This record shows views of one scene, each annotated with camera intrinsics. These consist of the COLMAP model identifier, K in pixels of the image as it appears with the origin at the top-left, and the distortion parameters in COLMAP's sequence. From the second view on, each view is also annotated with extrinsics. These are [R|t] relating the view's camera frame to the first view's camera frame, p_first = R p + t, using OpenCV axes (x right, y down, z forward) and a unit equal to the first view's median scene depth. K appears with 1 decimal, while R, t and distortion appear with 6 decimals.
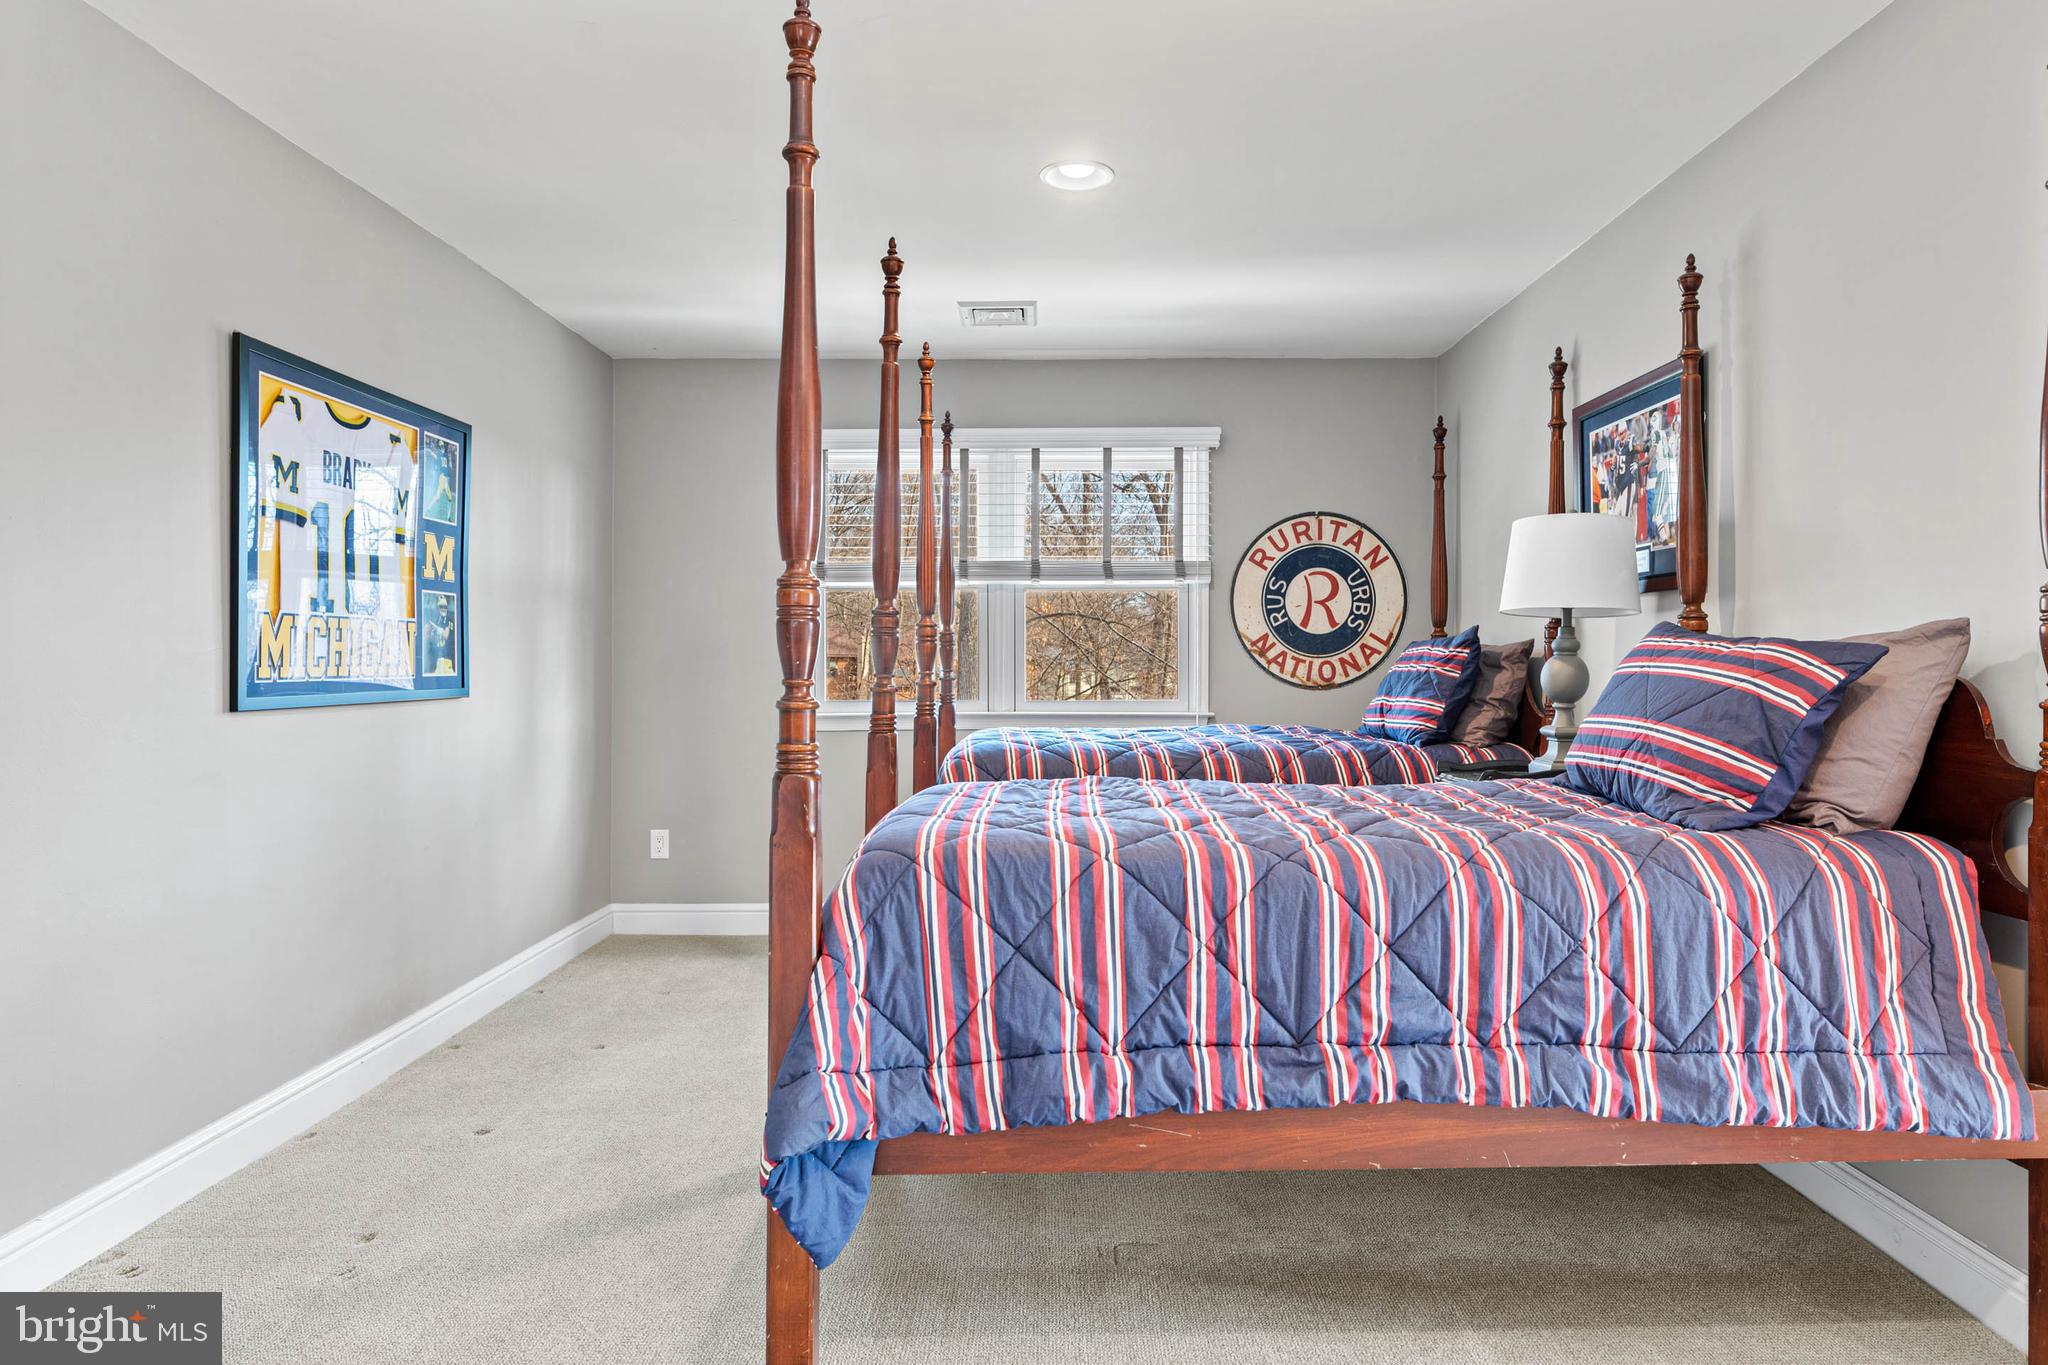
lens RADIAL K [[1183.9, 0, 1027.7], [0, 1183.9, 685.0], [0, 0, 1]] dist [-0.002205, -0.002014]
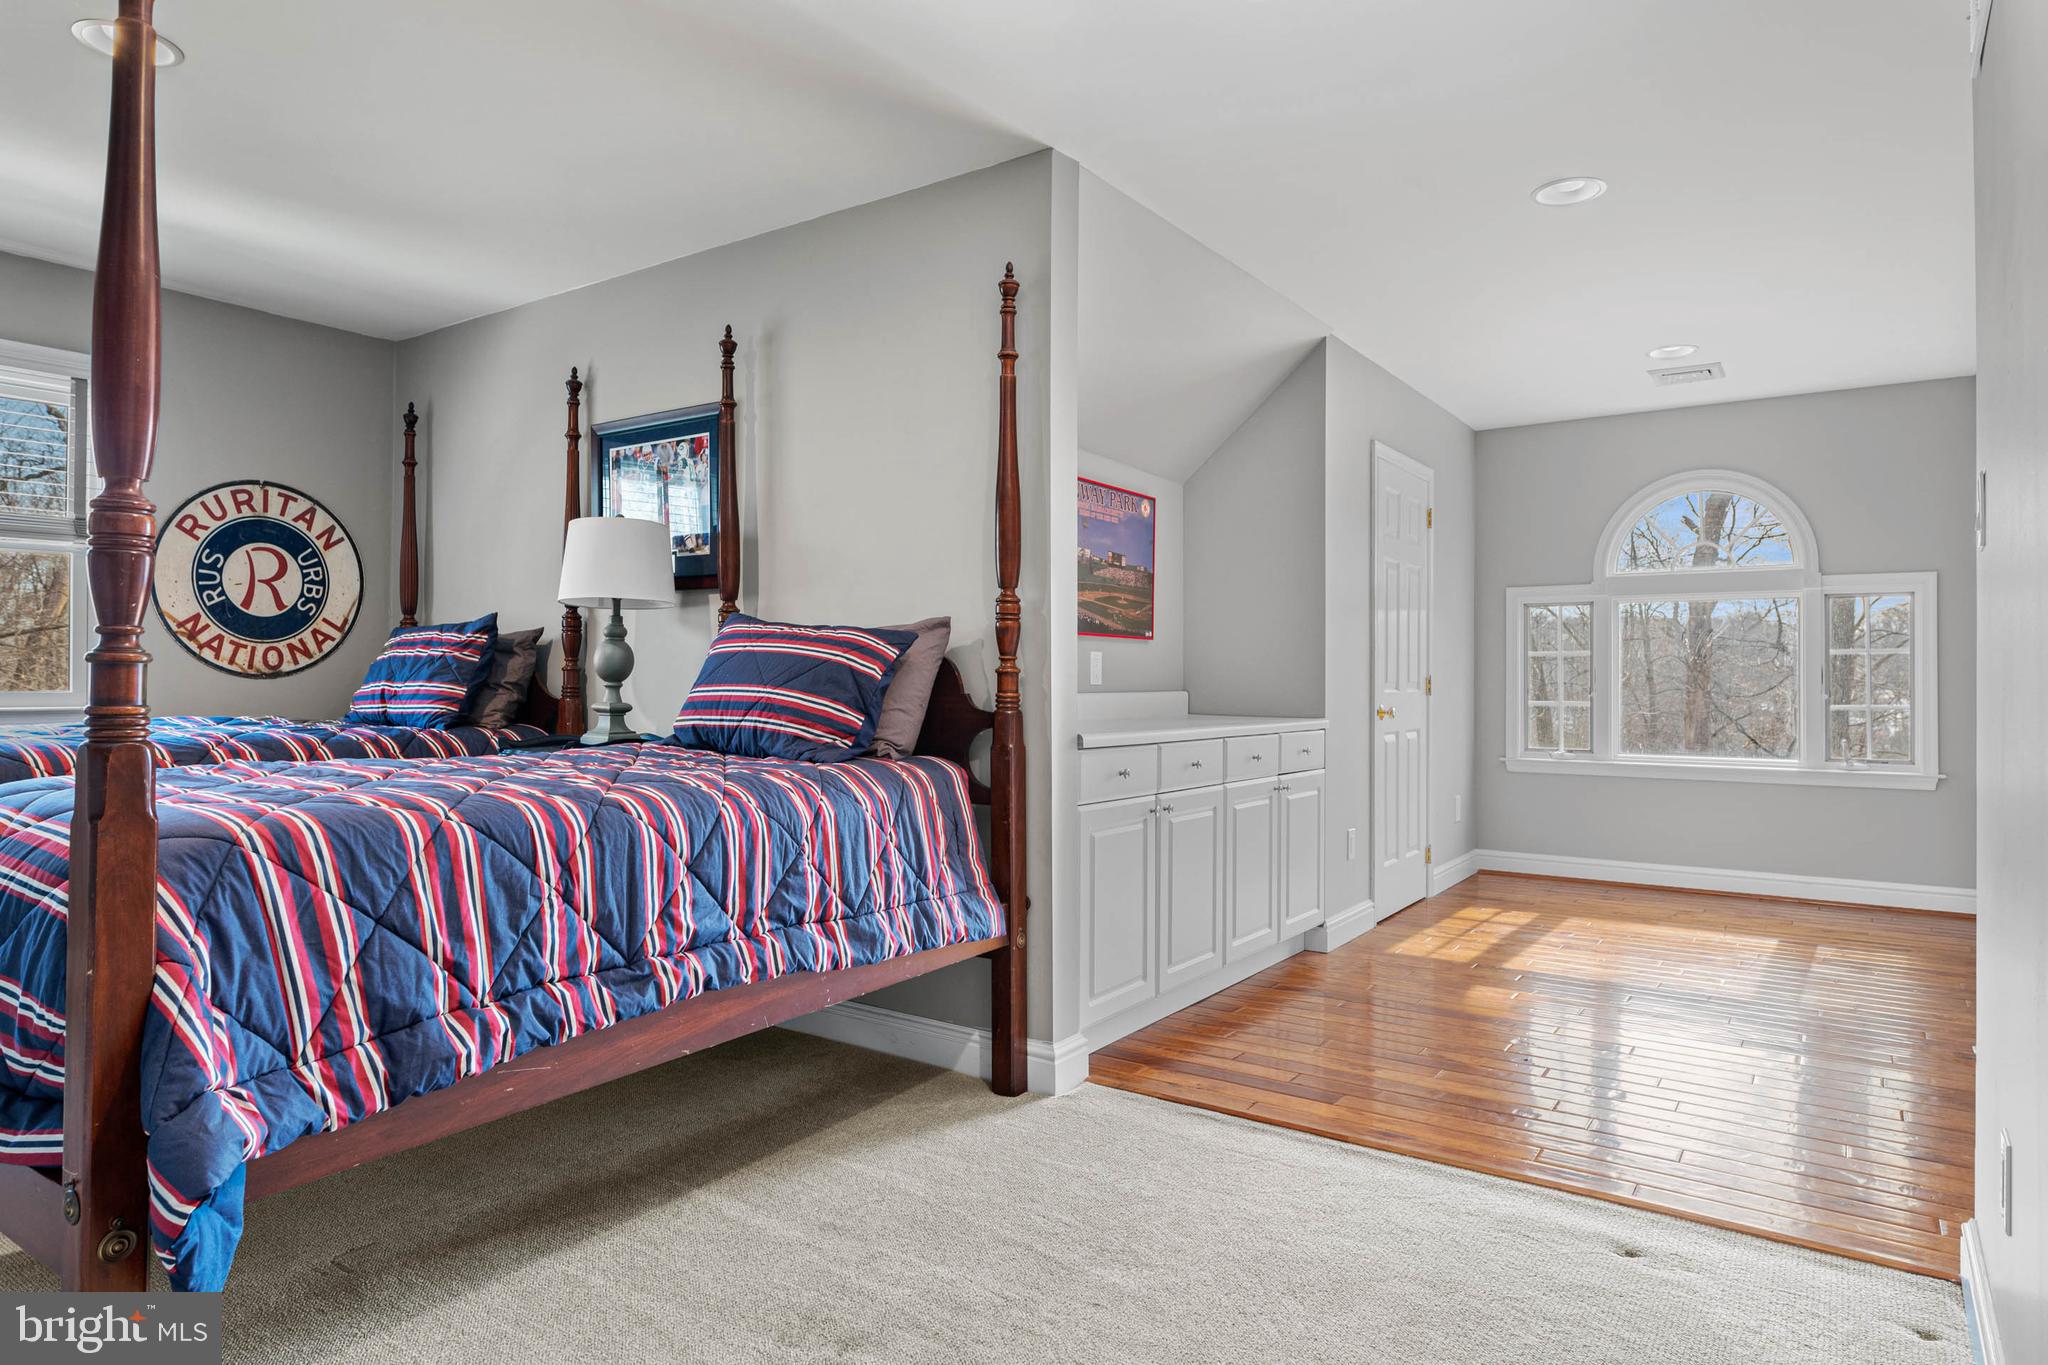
lens RADIAL K [[1183.9, 0, 1021.6], [0, 1183.9, 673.0], [0, 0, 1]] dist [-0.002205, -0.002014]
pose [[0.569306, 0.004279, 0.822115, -0.435235], [0.006934, 0.999926, -0.010007, 0.034028], [-0.822097, 0.011398, 0.569234, 0.034794]]
